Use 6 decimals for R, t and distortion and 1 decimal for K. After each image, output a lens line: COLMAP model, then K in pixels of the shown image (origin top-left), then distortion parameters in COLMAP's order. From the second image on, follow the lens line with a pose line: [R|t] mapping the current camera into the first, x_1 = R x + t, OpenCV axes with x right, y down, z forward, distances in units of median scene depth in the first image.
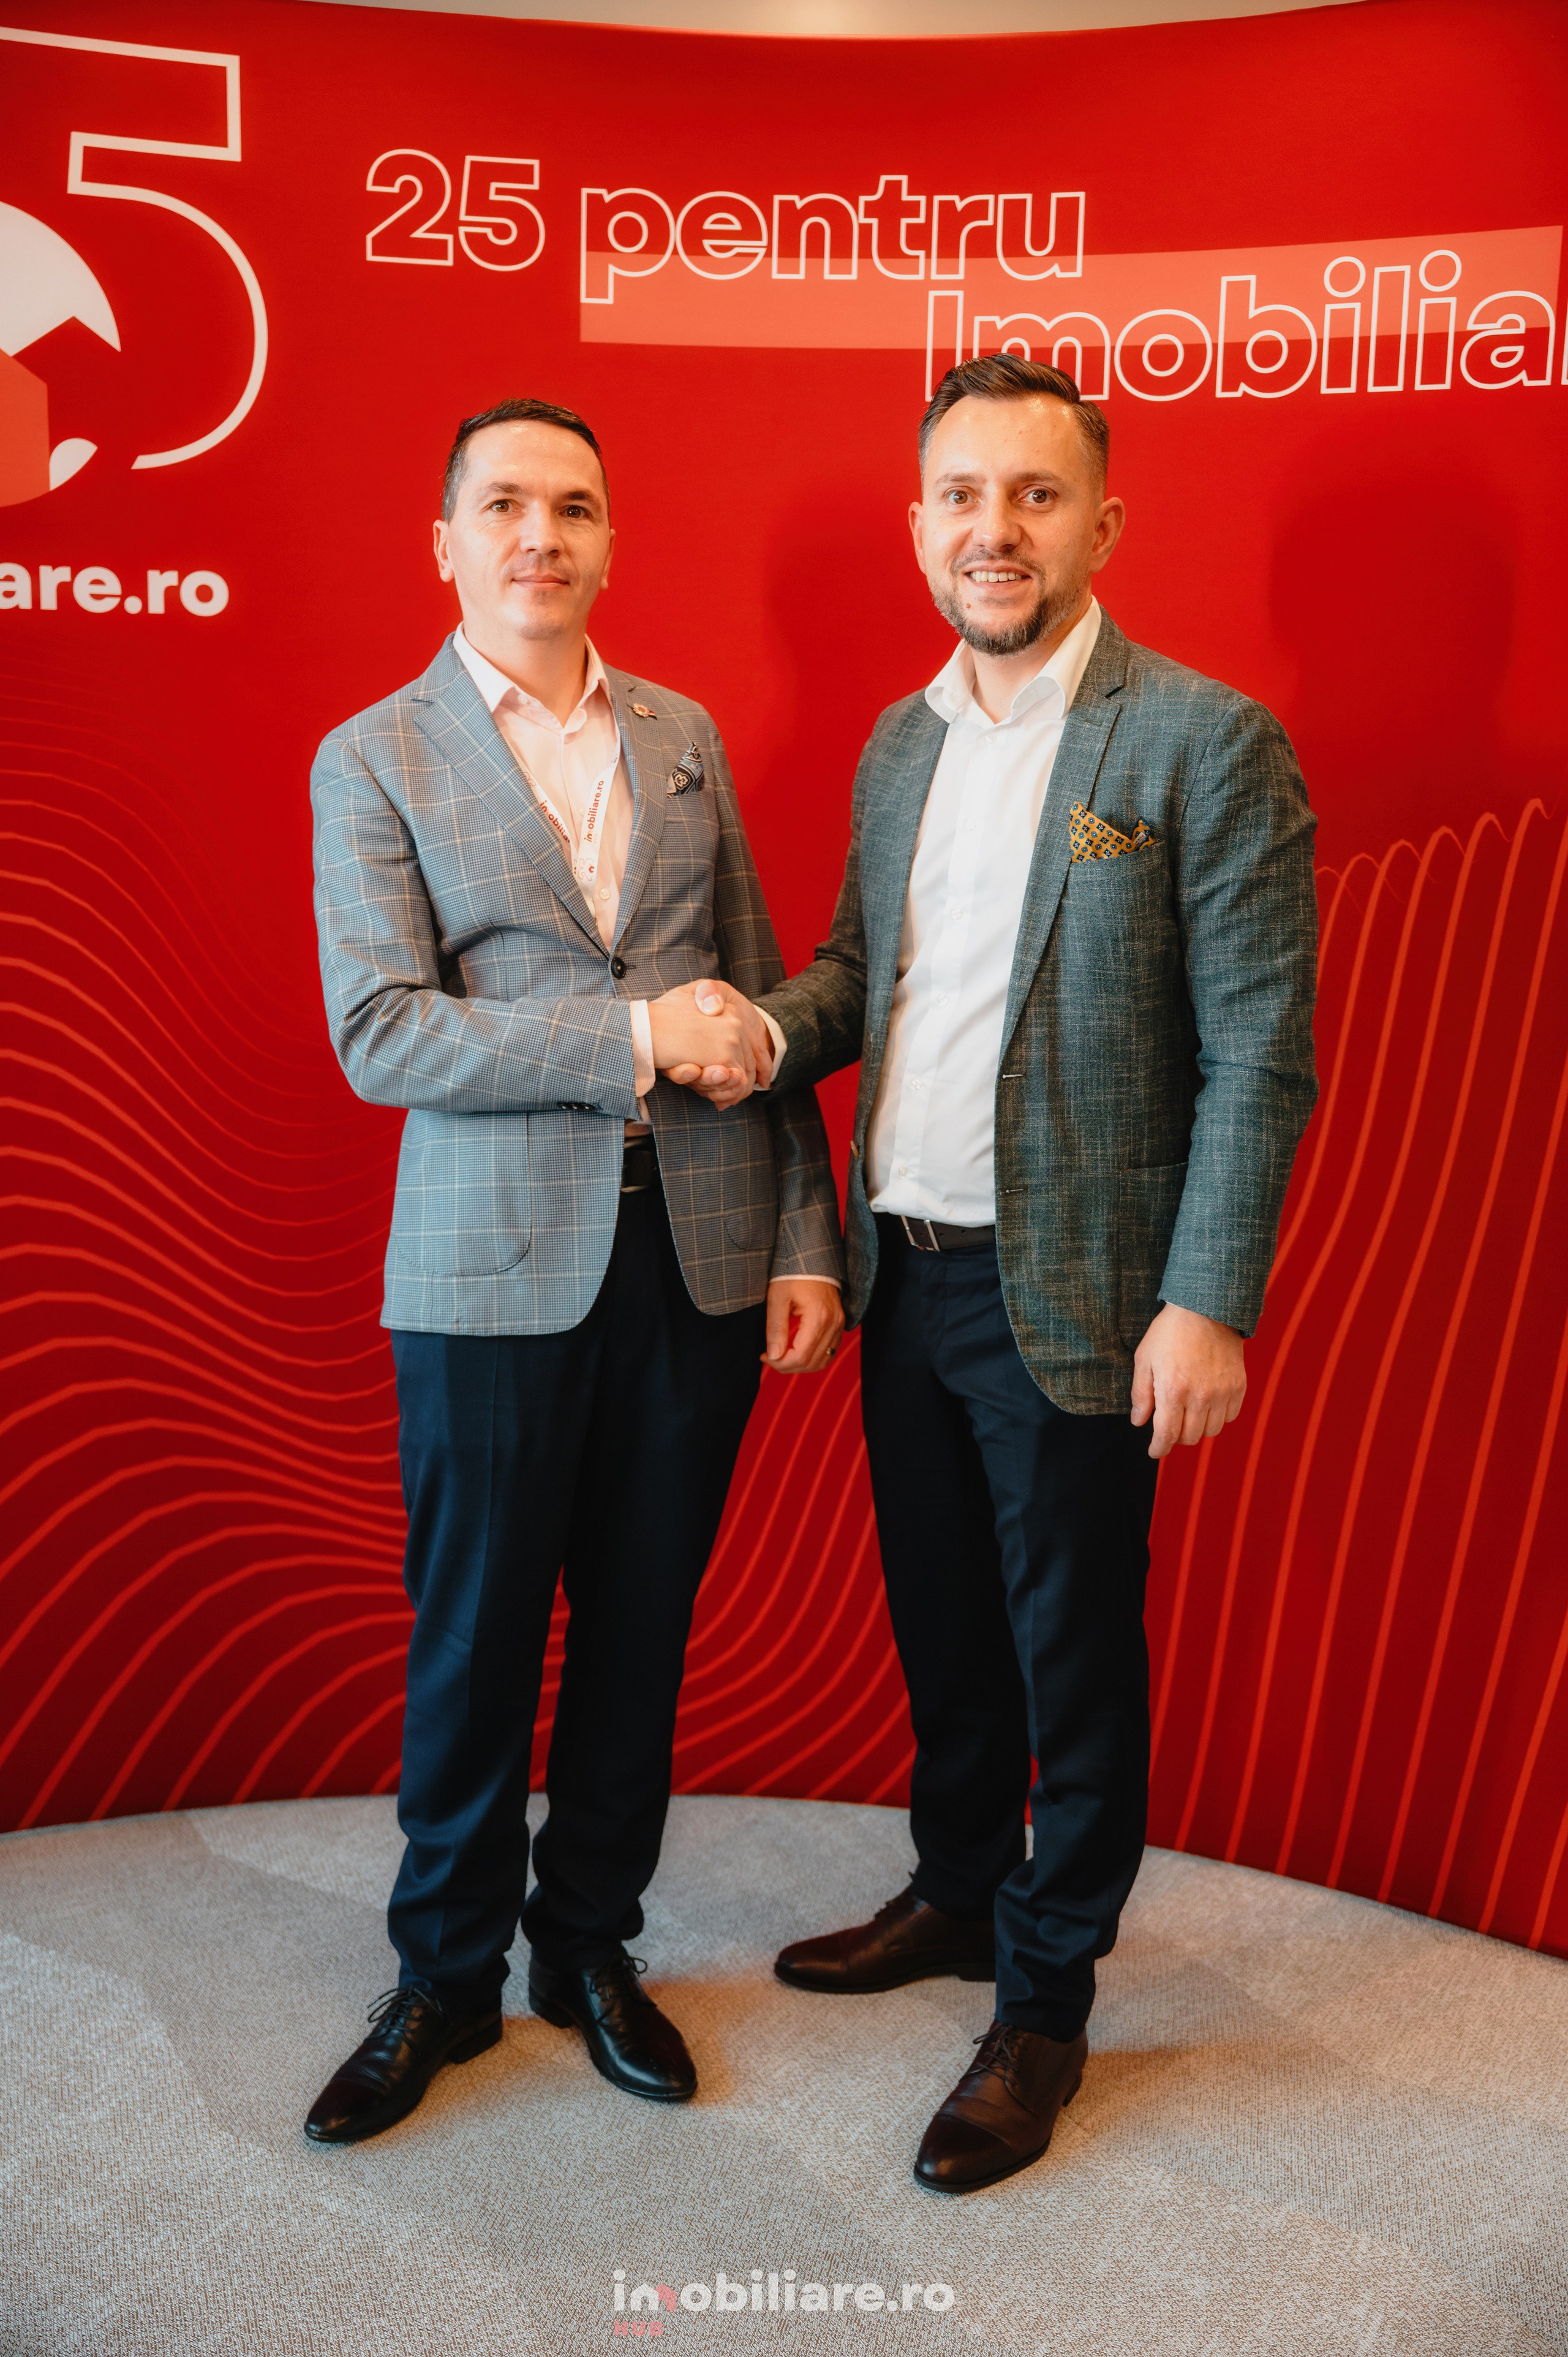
lens RADIAL K [[2320.6, 0, 775.5], [0, 2320.6, 1165.1], [0, 0, 1]] dist [0.000634, 0.014203]
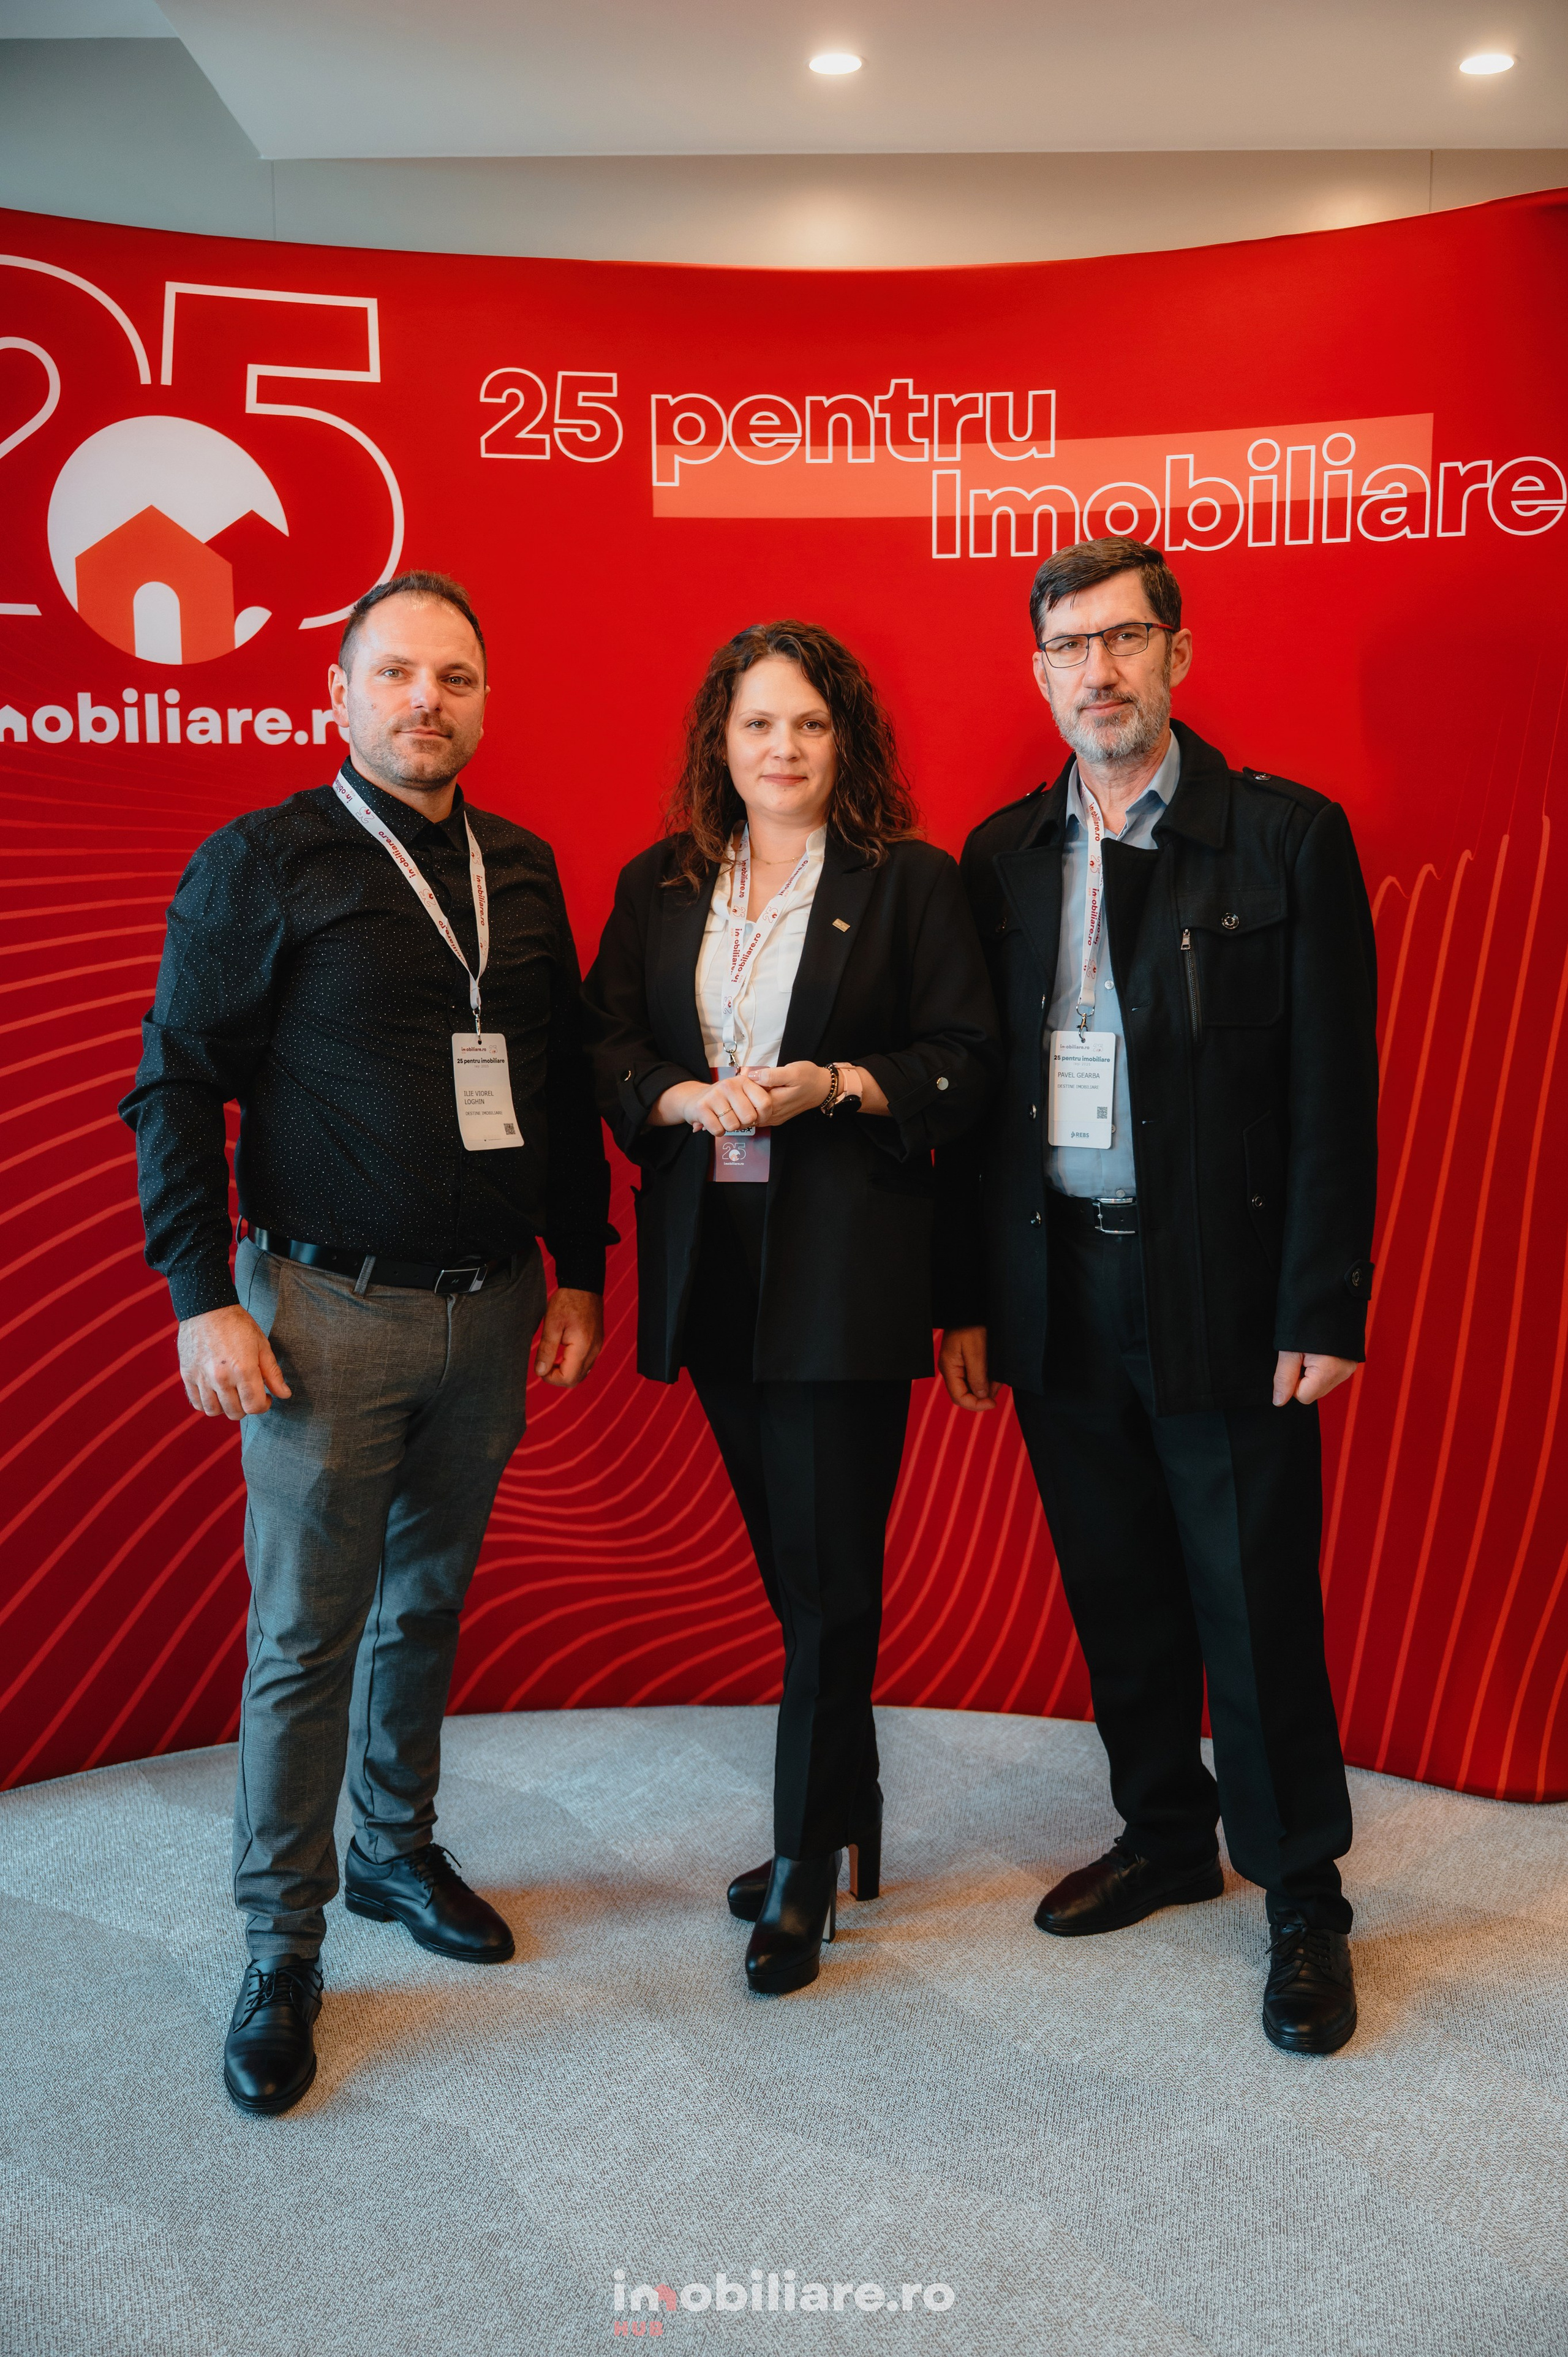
lens RADIAL K [[2278.7, 0, 788.8], [0, 2278.7, 1195.1], [0, 0, 1]] dist [0.004233, 0.001132]
pose [[0.999533, -0.027664, 0.012973, -0.038372], [0.027913, 0.999422, -0.019401, 0.034412], [-0.012429, 0.019754, 0.999728, -0.218370]]
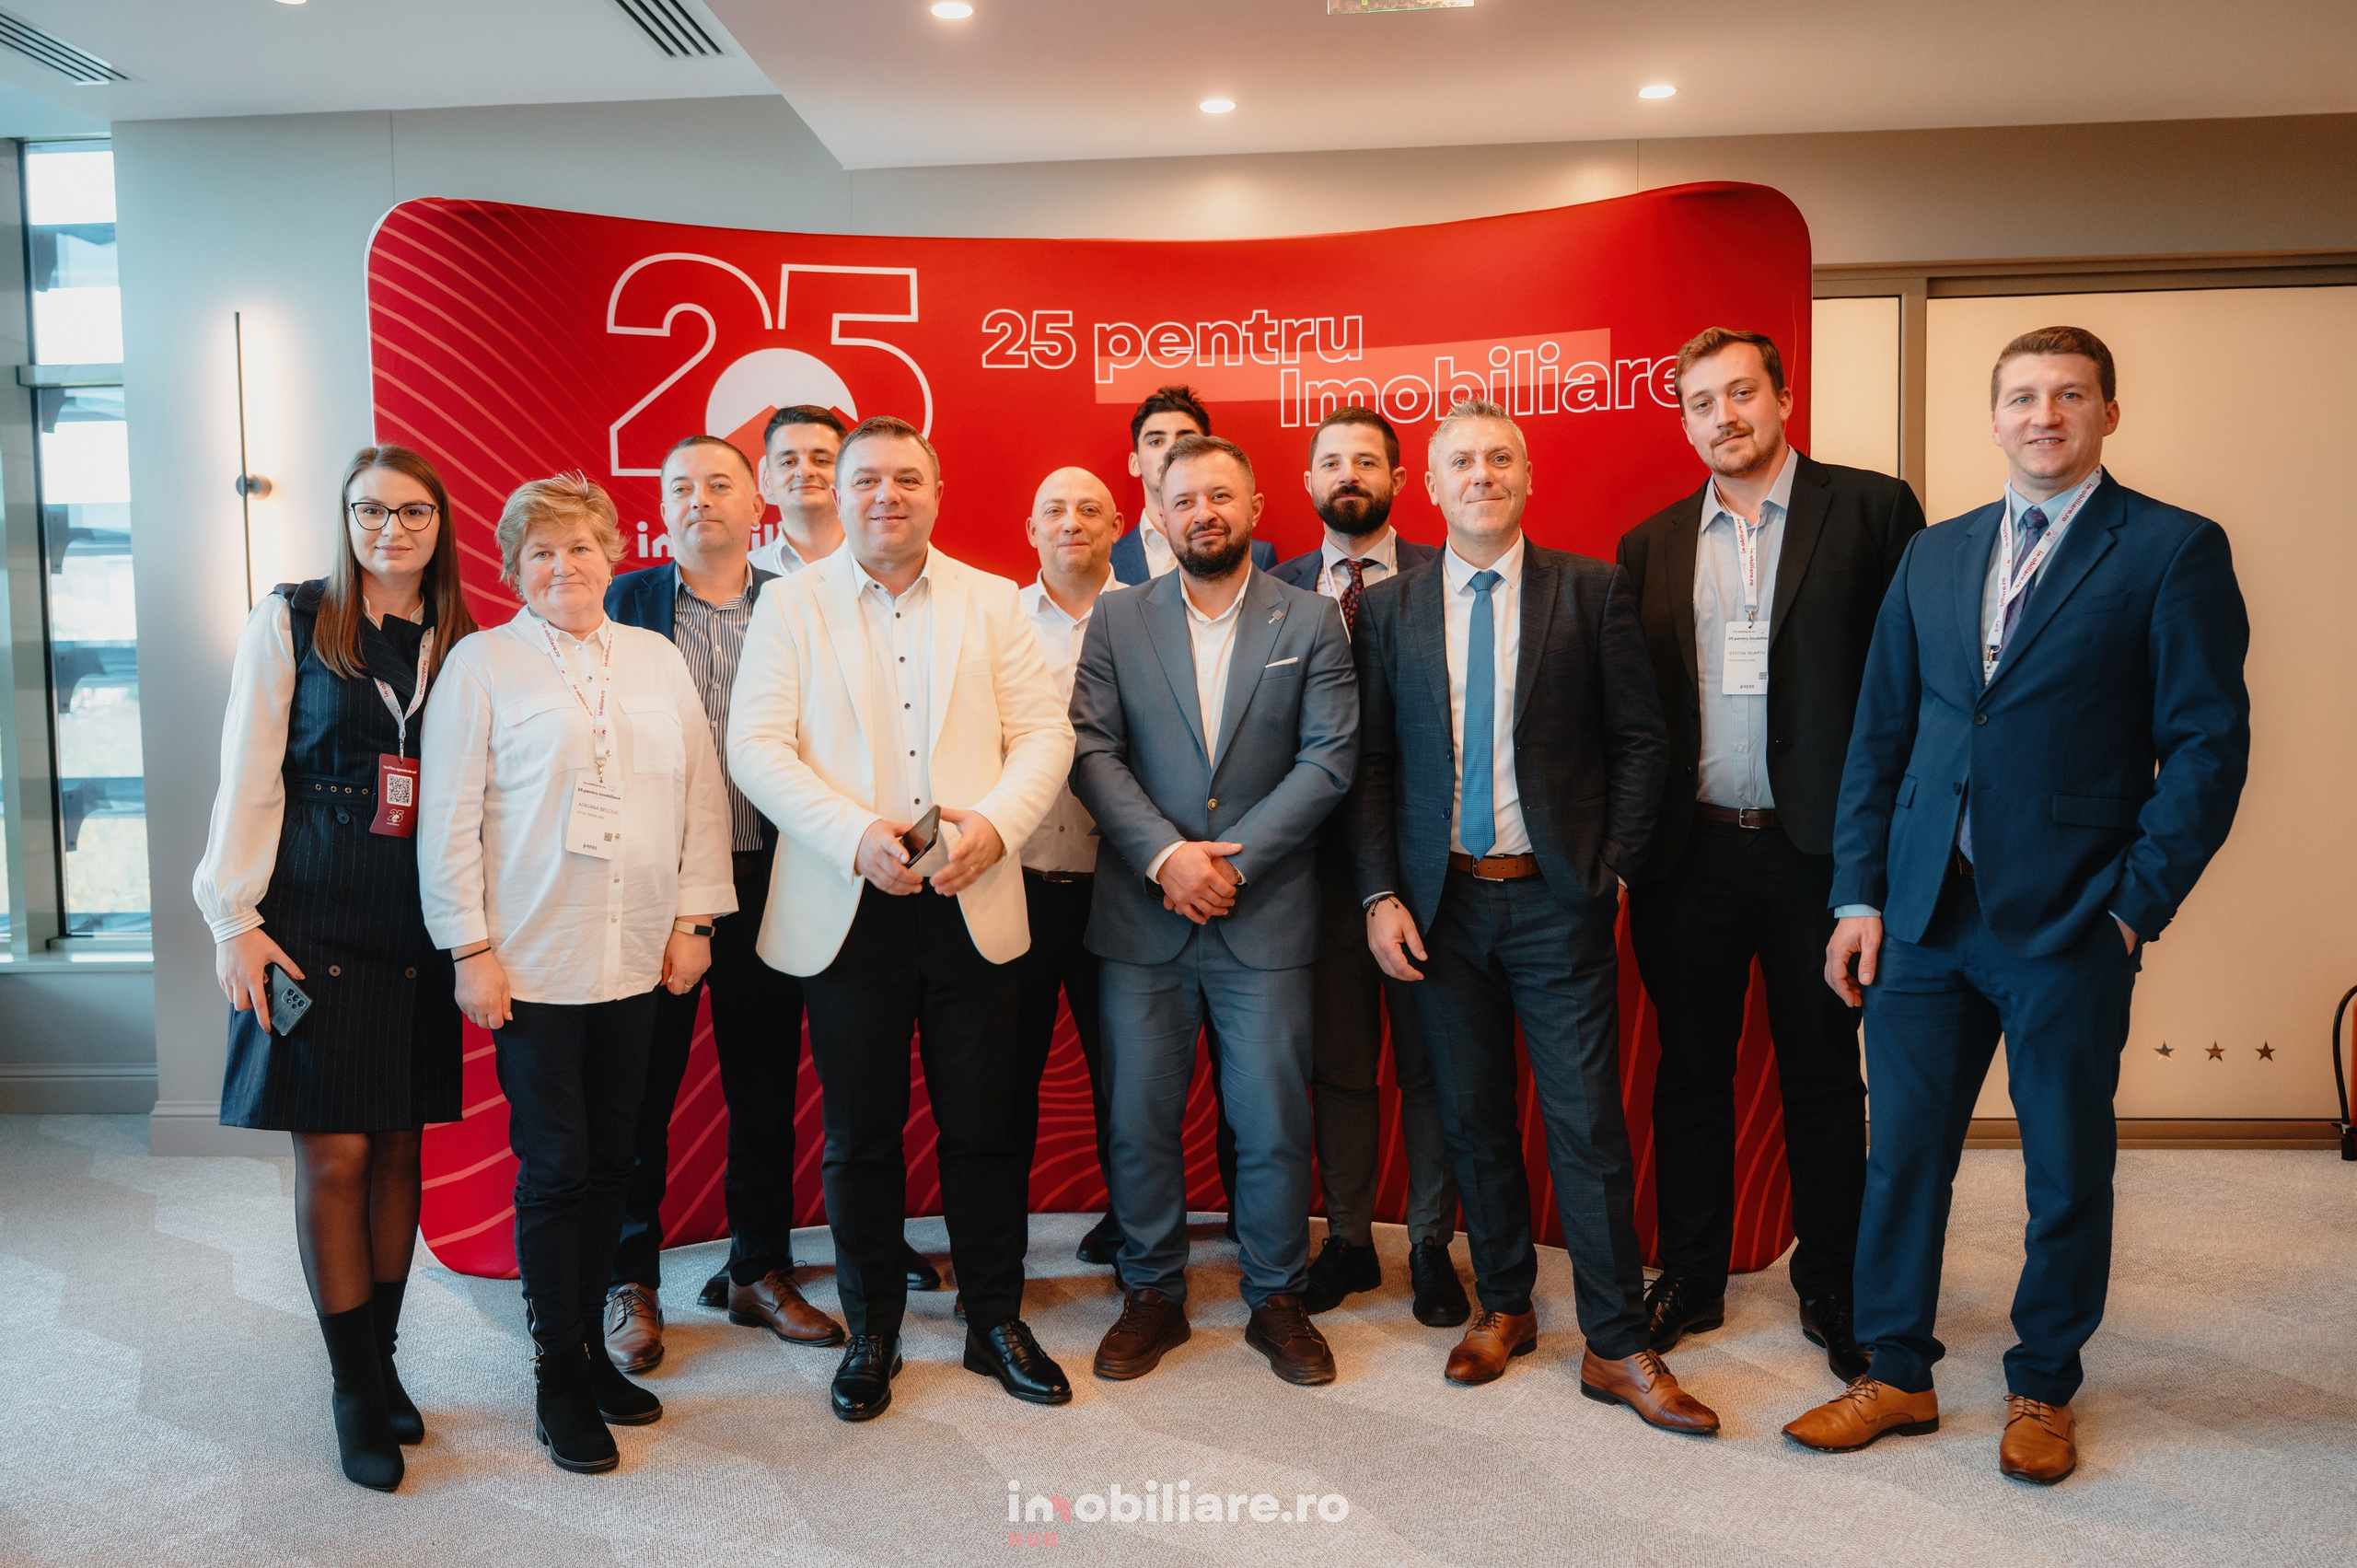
lens RADIAL K [[1947.0, 0, 1108.1], [0, 1947.0, 783.3], [0, 0, 1]] dist [-0.000239, -0.004542]
pose [[0.997008, -0.029046, -0.071636, 0.030450], [0.022409, 0.995527, -0.091777, 0.097989], [0.073982, 0.089897, 0.993200, -0.547759]]
